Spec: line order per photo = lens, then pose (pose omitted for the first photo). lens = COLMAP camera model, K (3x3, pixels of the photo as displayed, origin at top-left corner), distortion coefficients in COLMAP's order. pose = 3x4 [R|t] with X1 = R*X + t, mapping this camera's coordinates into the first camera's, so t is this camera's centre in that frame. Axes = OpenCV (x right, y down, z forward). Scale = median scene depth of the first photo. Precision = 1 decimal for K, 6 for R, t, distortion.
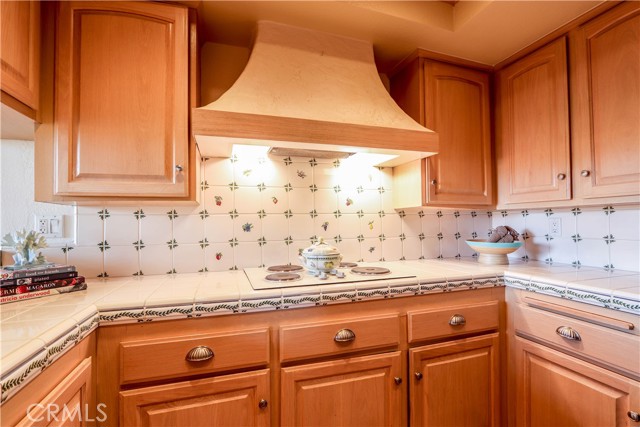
lens RADIAL K [[298.0, 0, 321.9], [0, 298.0, 218.4], [0, 0, 1]] dist [-0.020858, 0.003335]
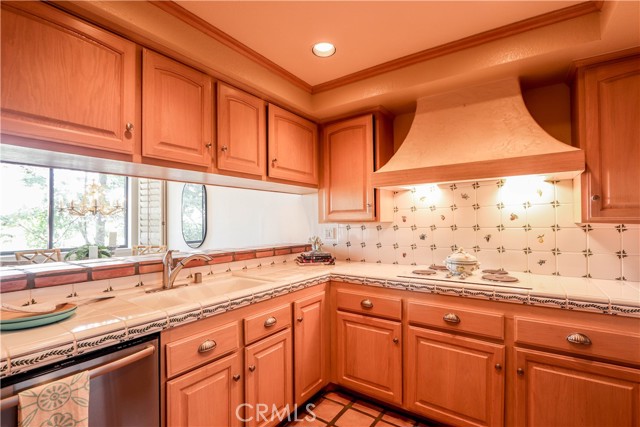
lens RADIAL K [[298.0, 0, 320.8], [0, 298.0, 216.3], [0, 0, 1]] dist [-0.020858, 0.003335]
pose [[0.596093, -0.009263, -0.802862, 0.751498], [0.016839, 0.999858, 0.000966, -0.097774], [0.802739, -0.014095, 0.596164, -0.316040]]
